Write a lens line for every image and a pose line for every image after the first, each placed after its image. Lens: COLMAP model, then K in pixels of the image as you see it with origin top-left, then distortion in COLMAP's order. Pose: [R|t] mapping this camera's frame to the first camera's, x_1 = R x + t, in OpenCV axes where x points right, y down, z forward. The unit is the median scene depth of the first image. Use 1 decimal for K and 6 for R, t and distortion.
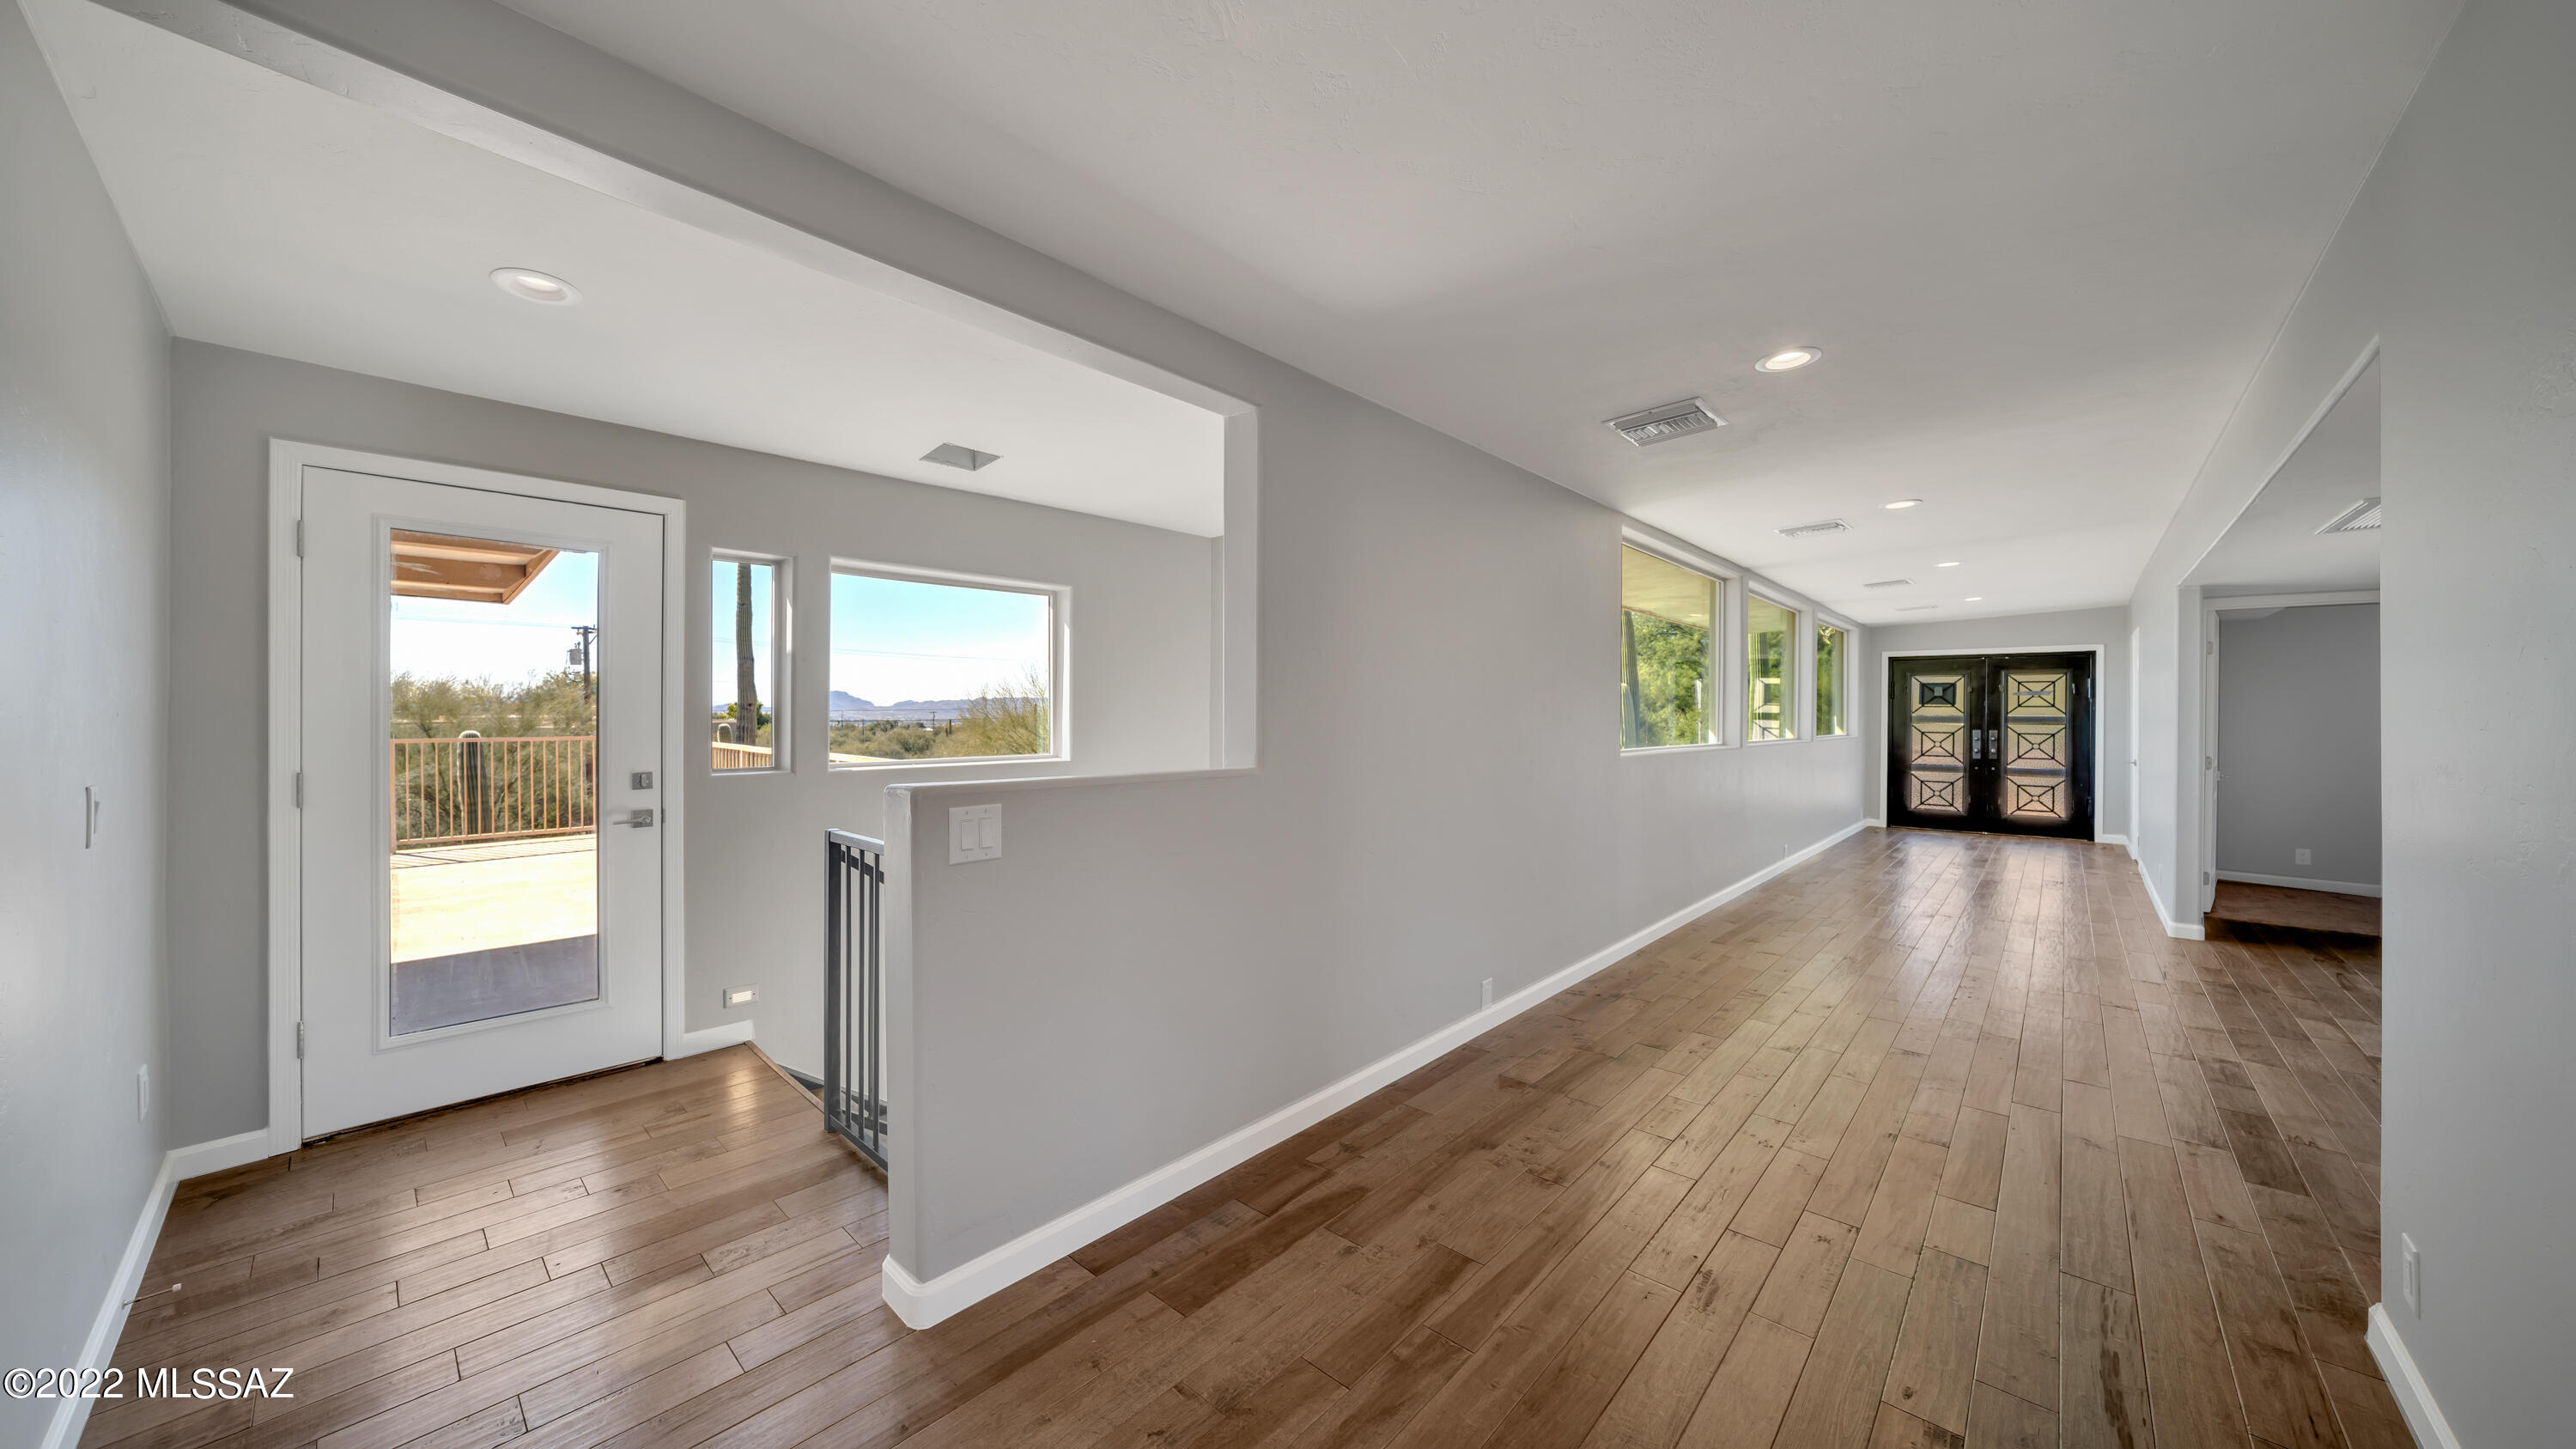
lens RADIAL K [[870.5, 0, 1301.9], [0, 870.5, 717.3], [0, 0, 1]] dist [-0.000273, 0.000233]
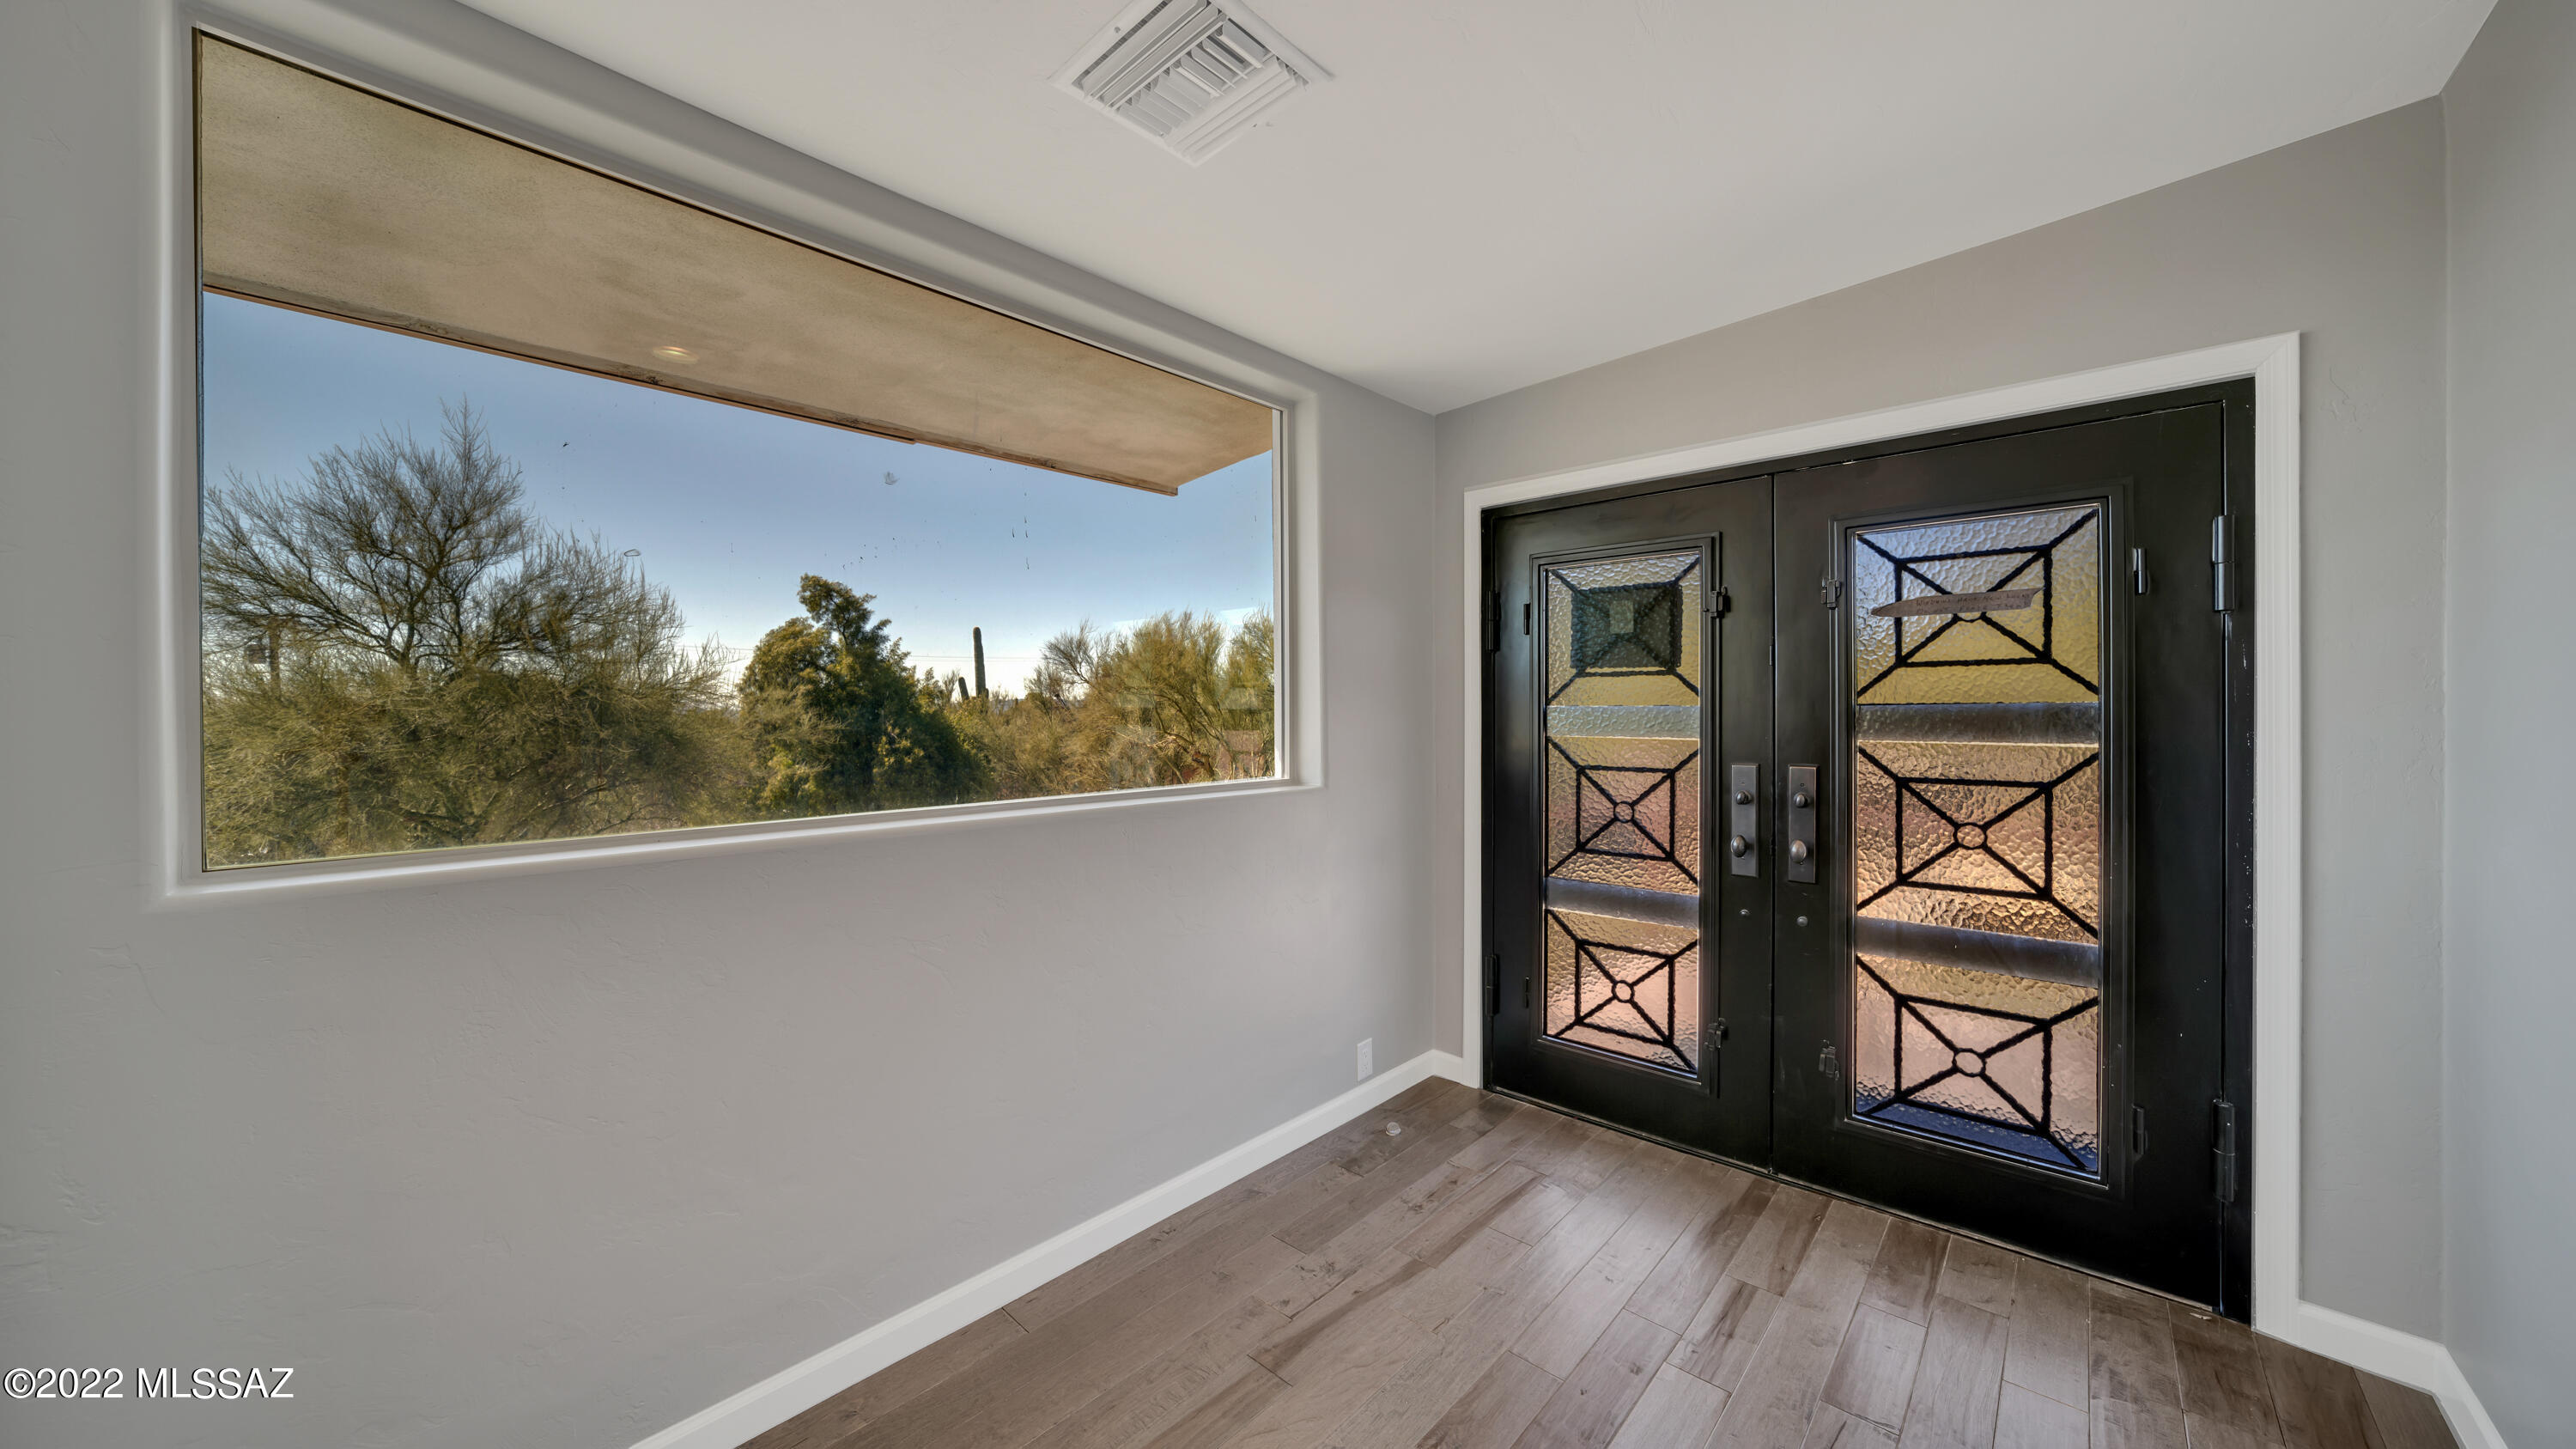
lens RADIAL K [[870.5, 0, 1292.9], [0, 870.5, 722.3], [0, 0, 1]] dist [-0.000273, 0.000233]
pose [[0.999678, -0.012059, -0.022342, 0.655548], [0.012101, 0.999925, 0.001745, 0.001185], [0.022319, -0.002015, 0.999749, 0.749526]]
